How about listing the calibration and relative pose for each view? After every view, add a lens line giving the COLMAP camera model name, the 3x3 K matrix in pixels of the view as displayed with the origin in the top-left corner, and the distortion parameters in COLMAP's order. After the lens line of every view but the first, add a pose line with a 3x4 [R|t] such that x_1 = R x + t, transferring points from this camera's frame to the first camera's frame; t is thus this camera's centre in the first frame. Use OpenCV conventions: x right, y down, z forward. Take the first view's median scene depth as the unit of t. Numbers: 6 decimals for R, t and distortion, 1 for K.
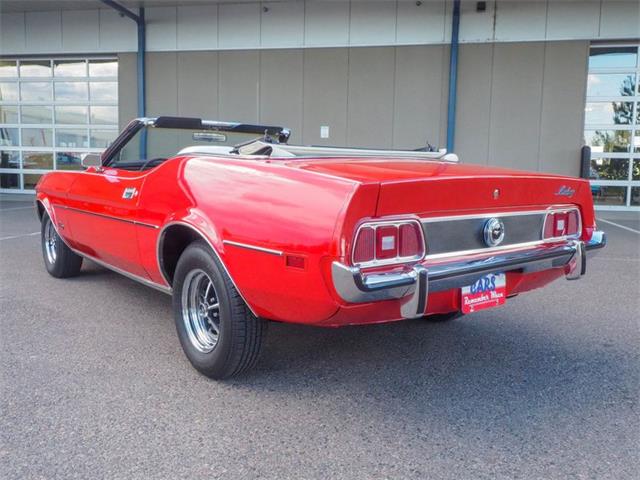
lens RADIAL K [[572.2, 0, 326.6], [0, 572.2, 239.0], [0, 0, 1]] dist [0.009737, -0.000204]
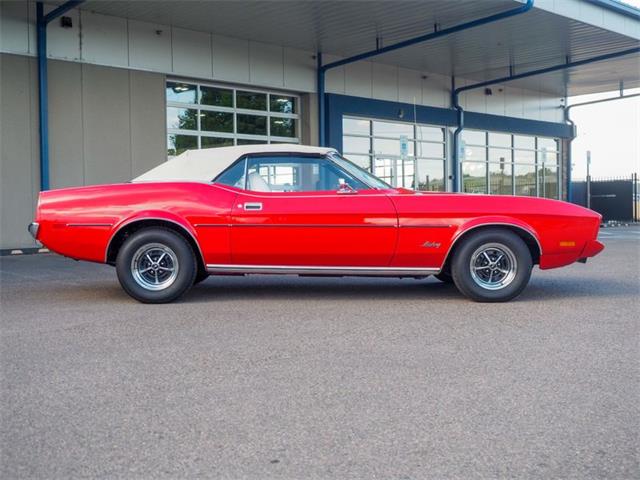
lens RADIAL K [[795.7, 0, 320.0], [0, 795.7, 240.0], [0, 0, 1]] dist [0.007511, -0.016618]
pose [[0.578432, -0.049973, 0.814199, -2.382583], [0.116996, 0.992885, -0.022177, 0.044236], [-0.807297, 0.108086, 0.580163, -0.053398]]
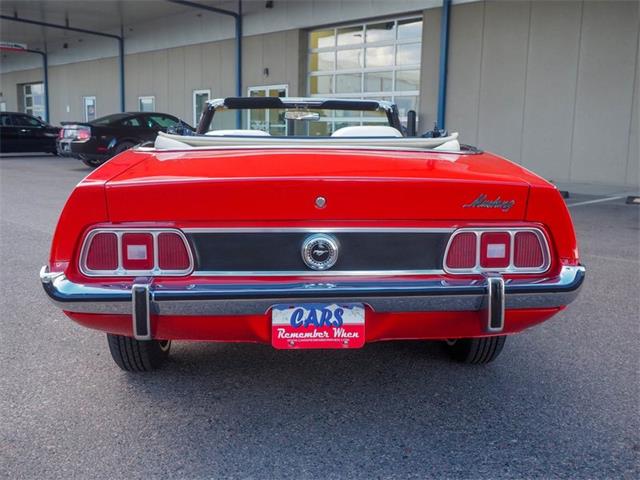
lens RADIAL K [[661.5, 0, 320.6], [0, 661.5, 248.6], [0, 0, 1]] dist [0.005945, -0.006808]
pose [[0.815463, 0.096966, -0.570629, 0.683657], [-0.068918, 0.995120, 0.070611, -0.067340], [0.574692, -0.018254, 0.818166, 0.235231]]
